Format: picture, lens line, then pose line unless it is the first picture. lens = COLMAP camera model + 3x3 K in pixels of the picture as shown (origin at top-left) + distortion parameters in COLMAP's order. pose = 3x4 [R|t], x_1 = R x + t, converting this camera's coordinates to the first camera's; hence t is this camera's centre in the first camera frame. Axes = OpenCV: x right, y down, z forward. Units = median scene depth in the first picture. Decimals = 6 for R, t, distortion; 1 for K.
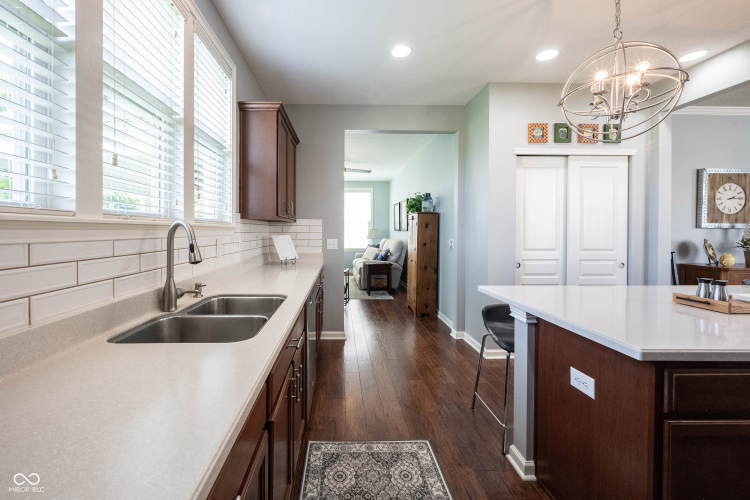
lens RADIAL K [[309.1, 0, 345.1], [0, 309.1, 233.5], [0, 0, 1]] dist [-0.001662, -0.000372]
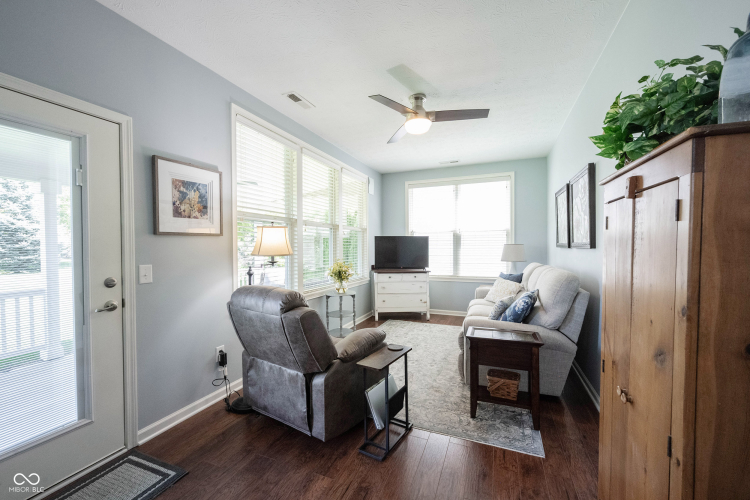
lens RADIAL K [[302.9, 0, 375.0], [0, 302.9, 250.0], [0, 0, 1]] dist [-0.000077, -0.000066]
pose [[0.919224, -0.004670, -0.393708, 0.219014], [0.005126, 0.999987, 0.000106, -0.015686], [0.393702, -0.002116, 0.919236, 1.165084]]
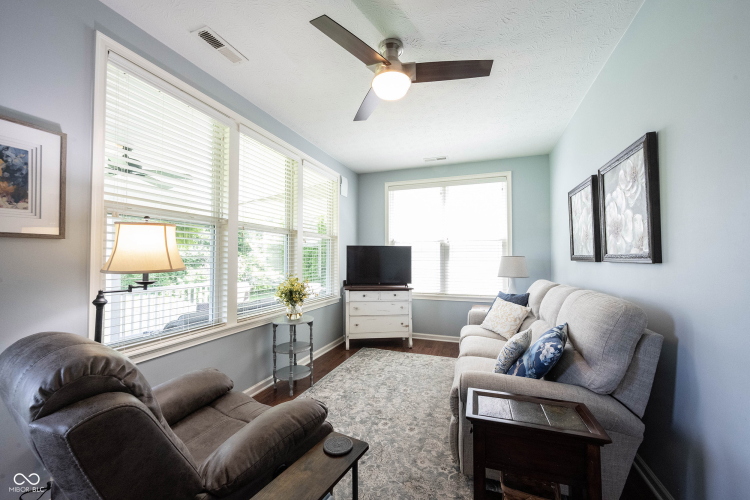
lens RADIAL K [[296.3, 0, 374.8], [0, 296.3, 249.2], [0, 0, 1]] dist [-0.000983, -0.000145]
pose [[0.933699, -0.013414, -0.357809, 0.165298], [-0.001382, 0.999156, -0.041064, -0.019476], [0.358057, 0.038836, 0.932892, 1.481573]]
